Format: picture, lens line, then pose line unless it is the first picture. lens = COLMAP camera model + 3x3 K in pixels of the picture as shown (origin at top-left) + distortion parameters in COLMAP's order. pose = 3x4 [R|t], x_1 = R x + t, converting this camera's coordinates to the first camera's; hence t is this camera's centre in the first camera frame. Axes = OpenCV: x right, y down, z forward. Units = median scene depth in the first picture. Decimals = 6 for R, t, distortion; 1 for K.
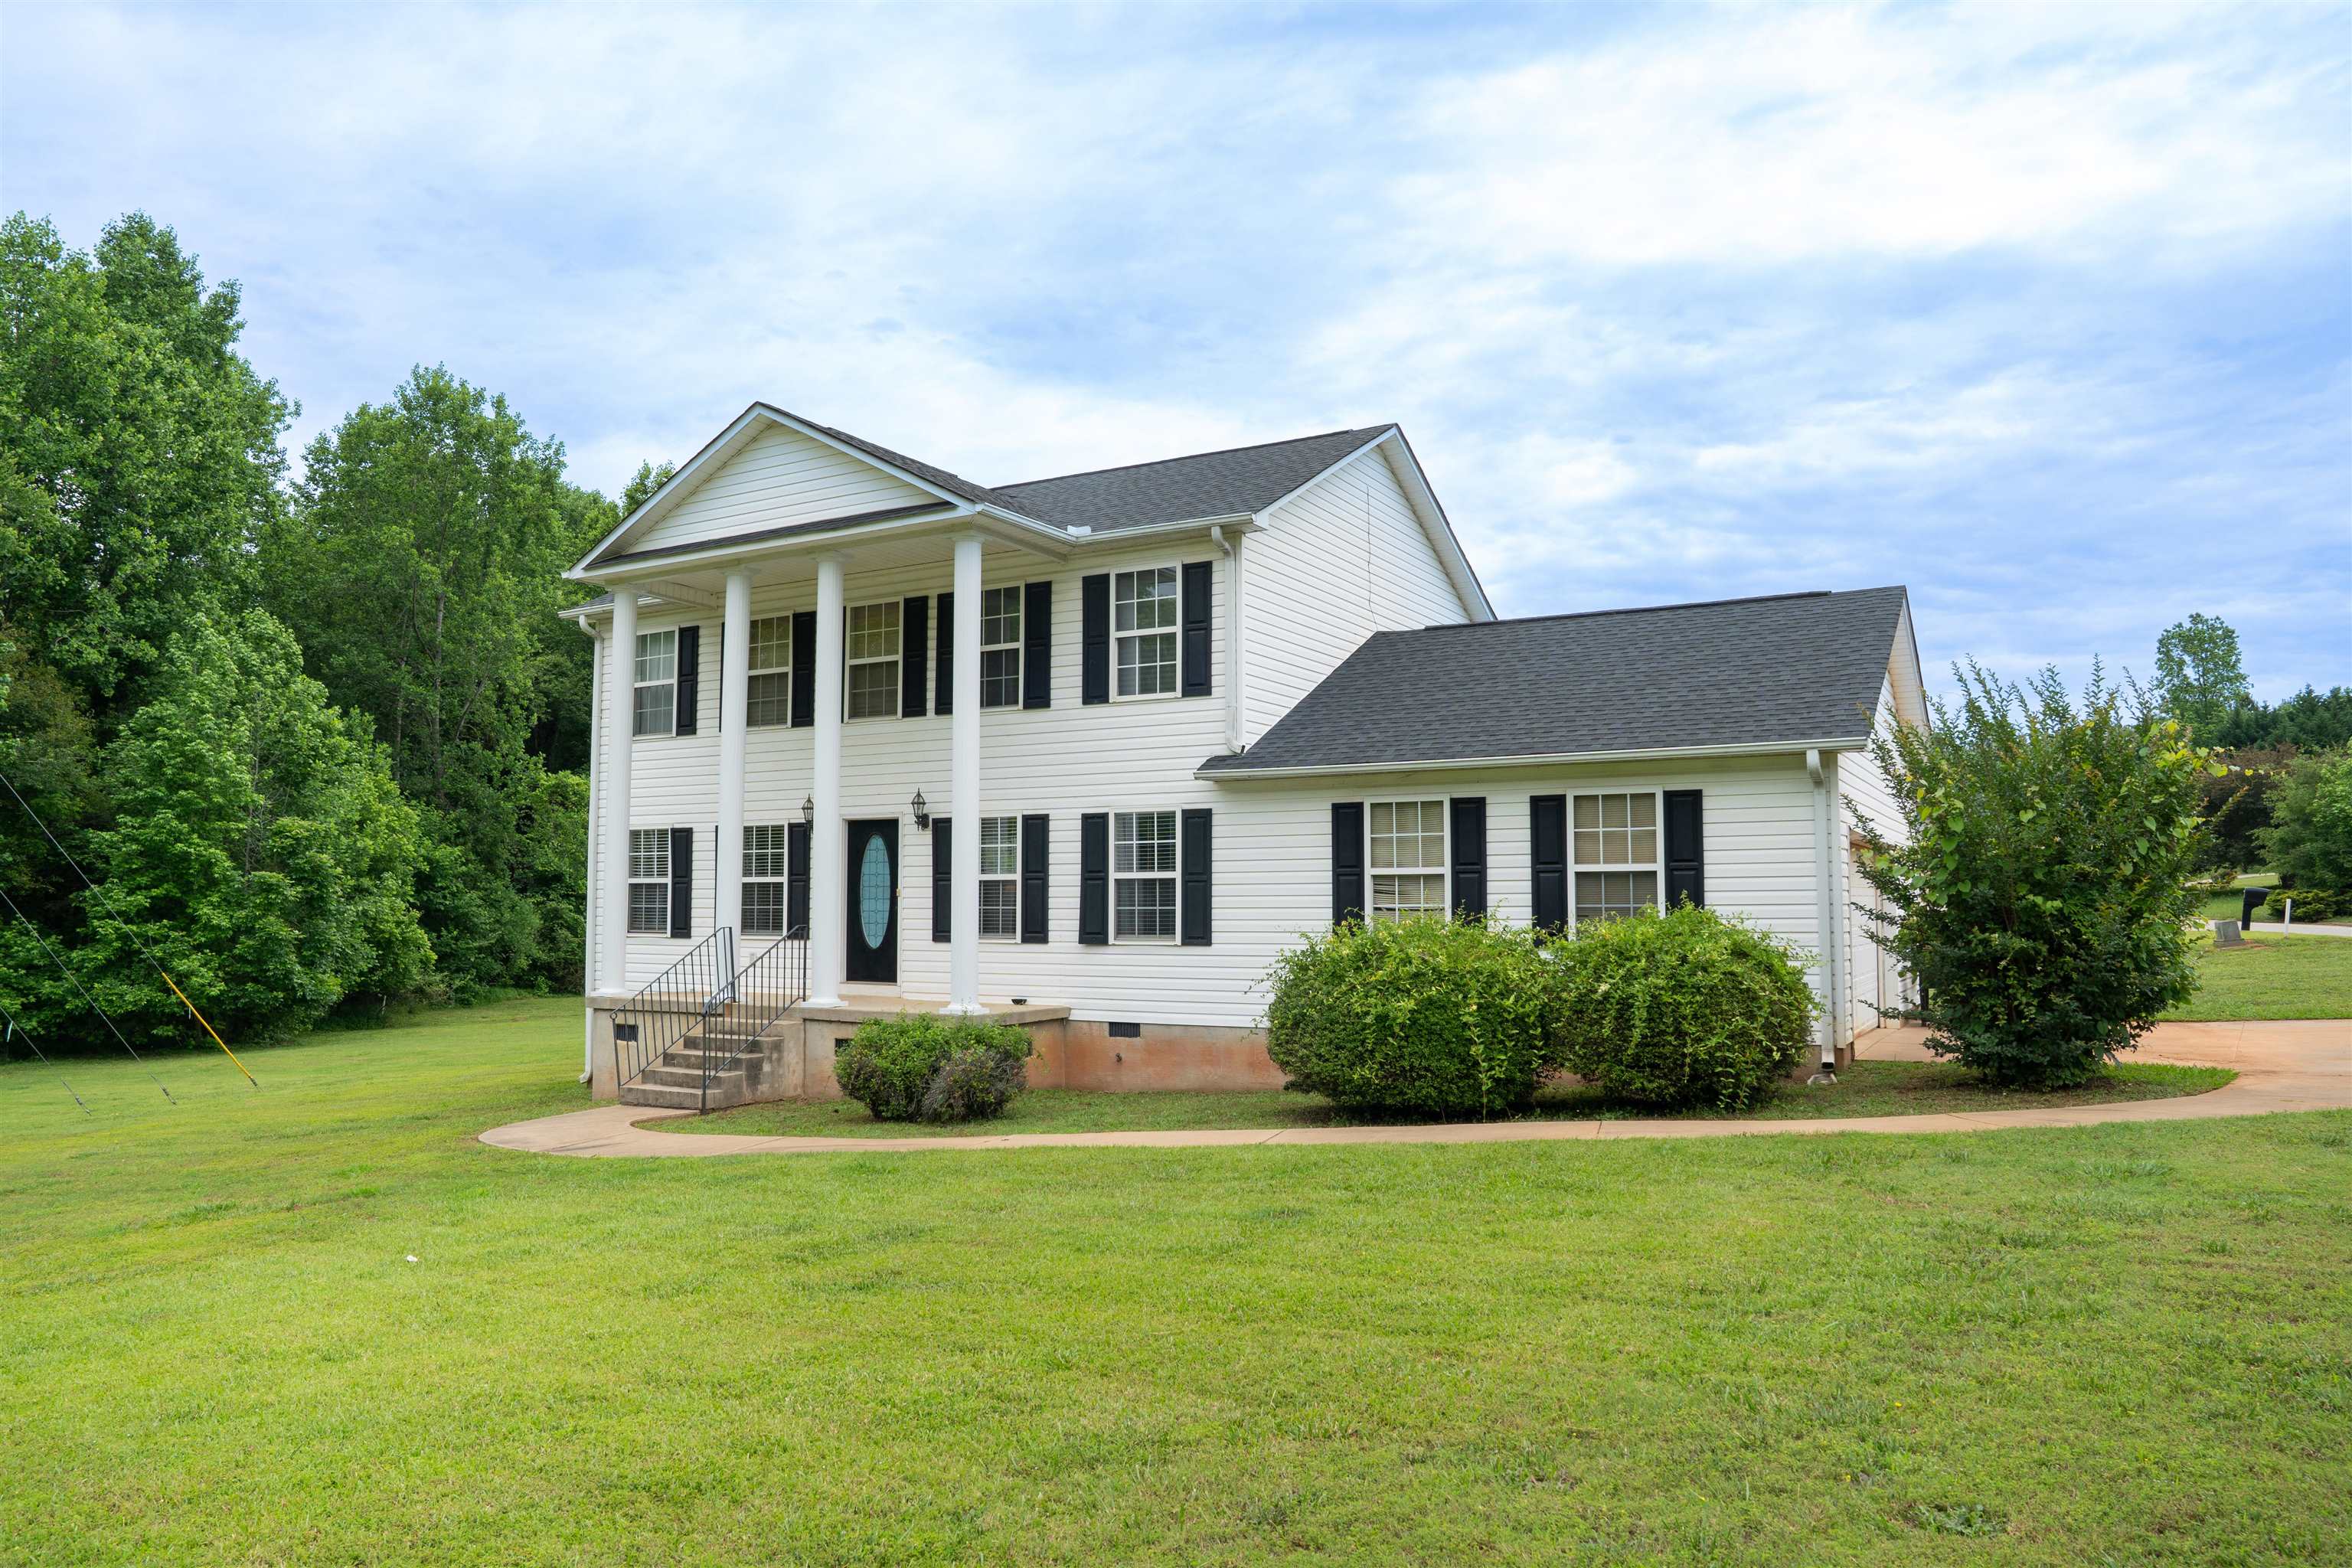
lens RADIAL K [[1605.8, 0, 1176.7], [0, 1605.8, 784.5], [0, 0, 1]] dist [-0.086275, 0.010023]
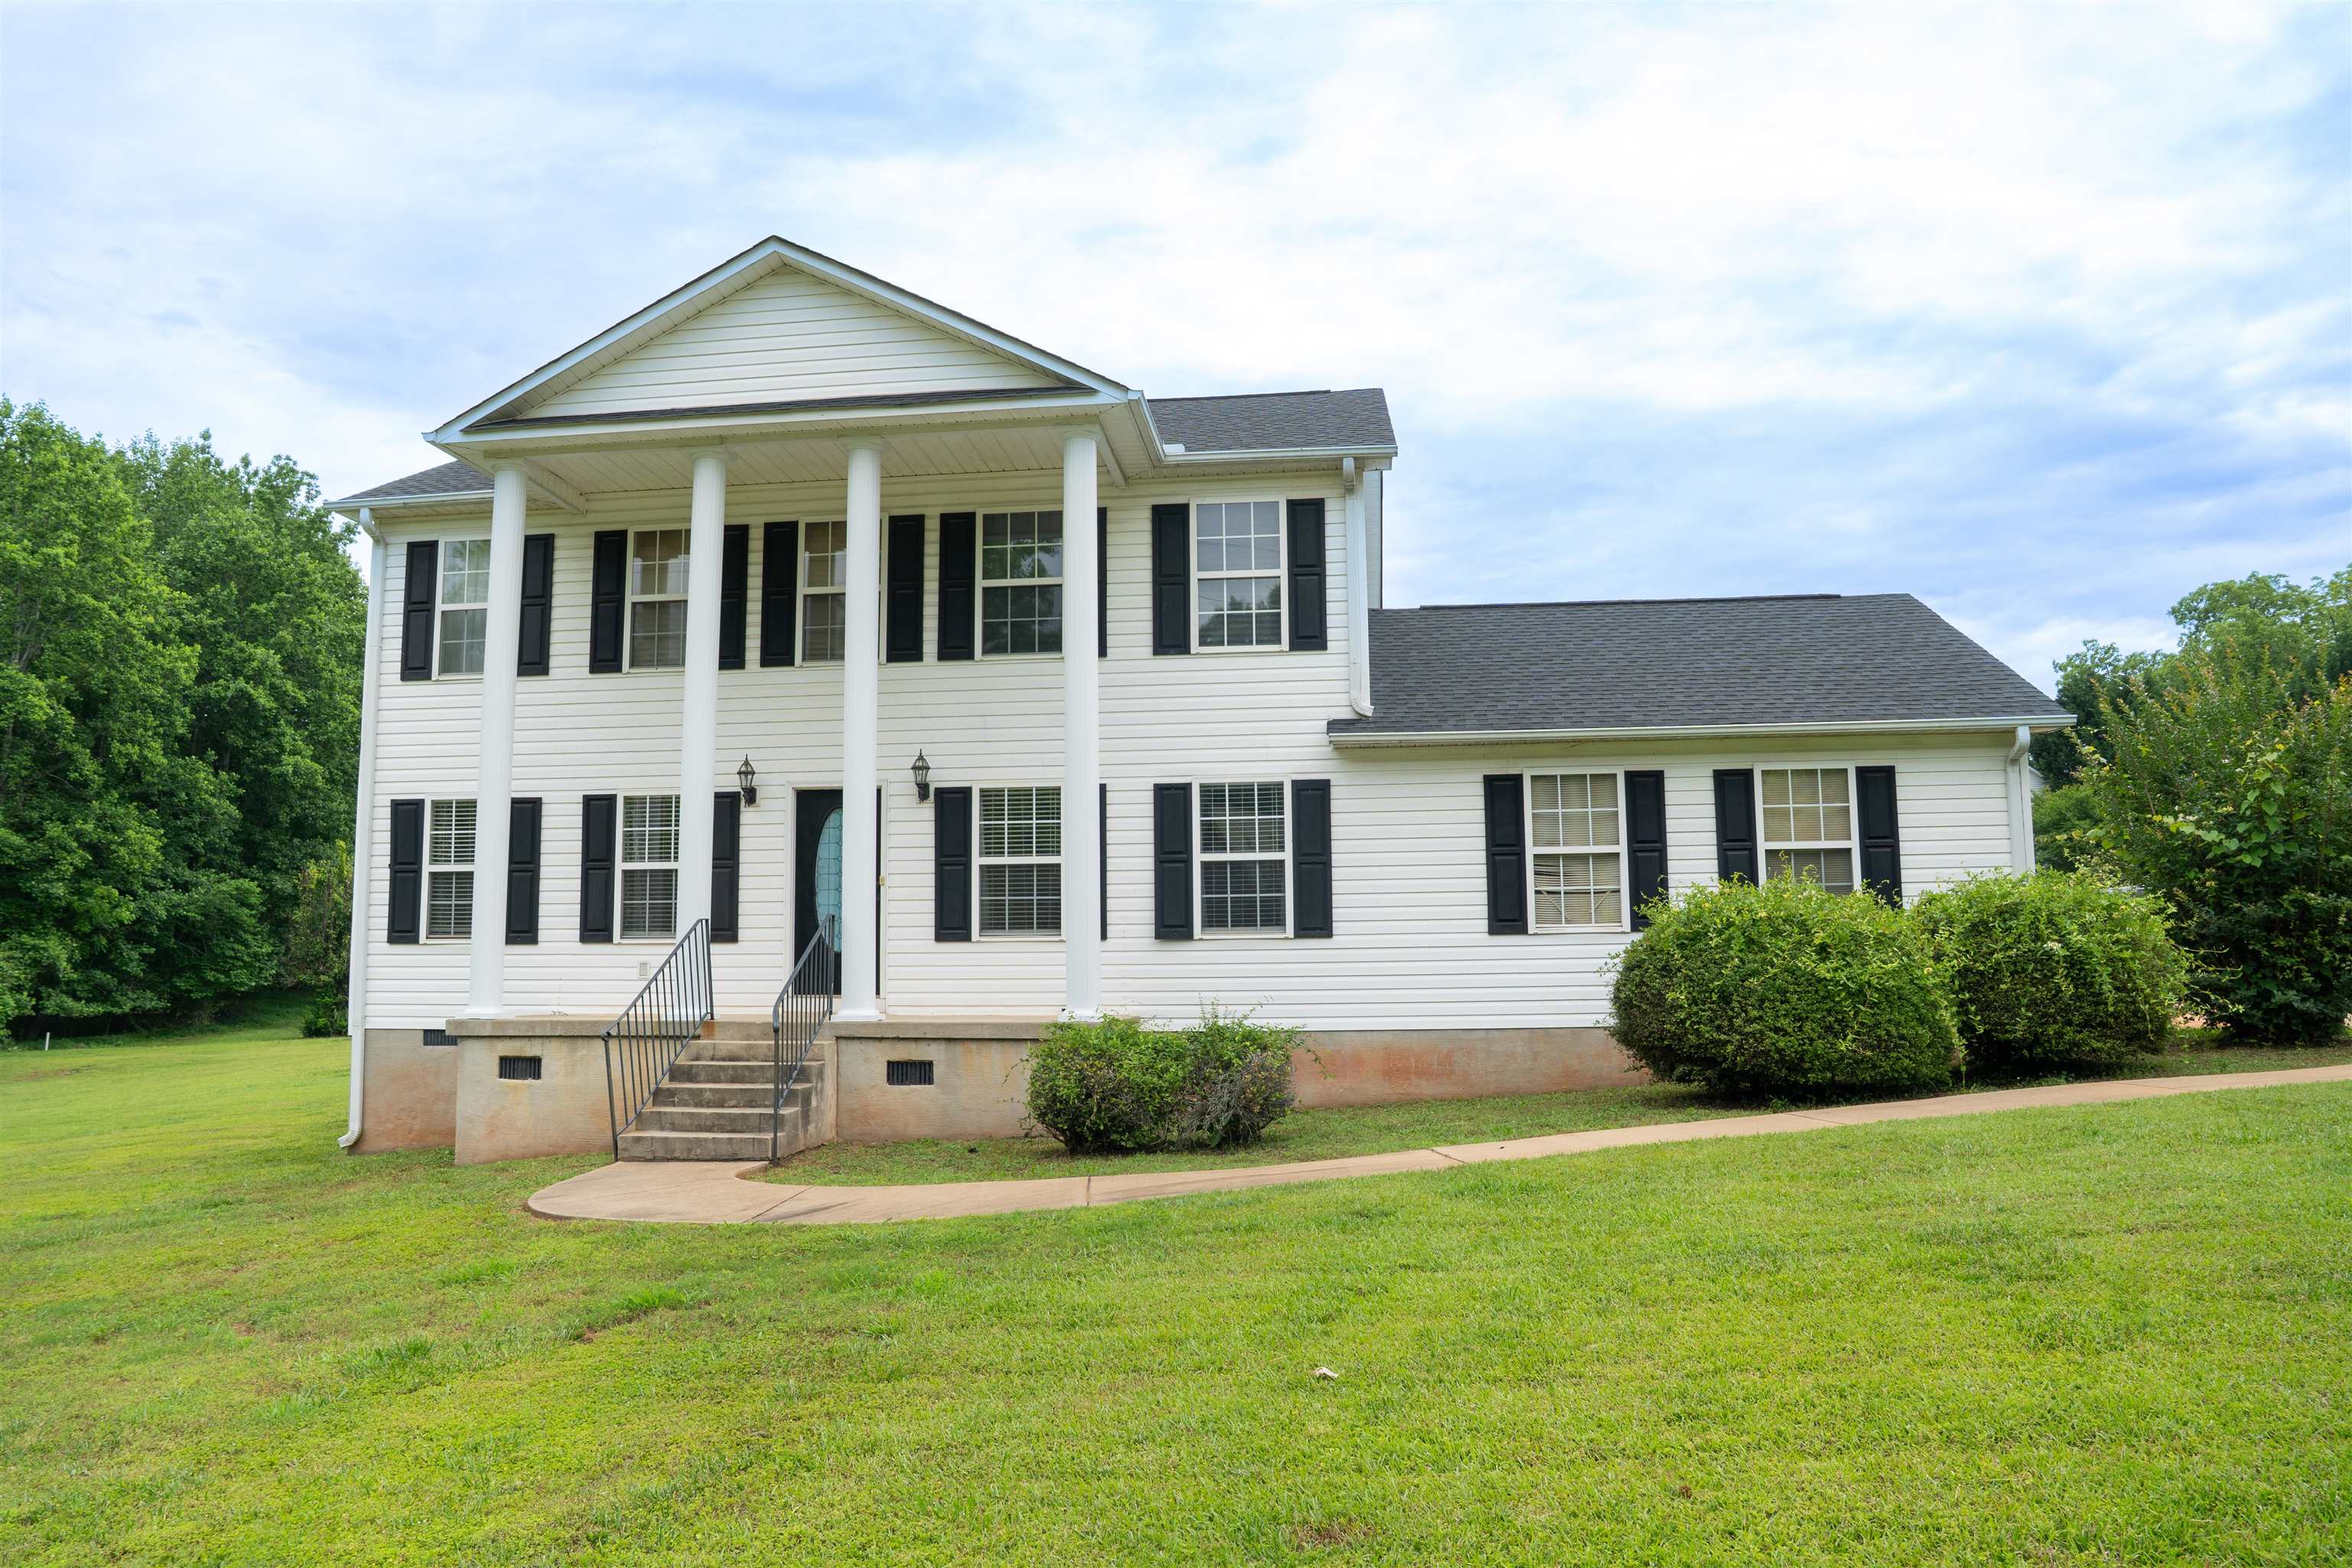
lens RADIAL K [[1605.8, 0, 1175.5], [0, 1605.8, 781.4], [0, 0, 1]] dist [-0.086275, 0.010023]
pose [[0.917426, 0.037575, 0.396129, -0.396606], [-0.021708, 0.998775, -0.044465, 0.056087], [-0.397314, 0.032194, 0.917118, 0.236379]]
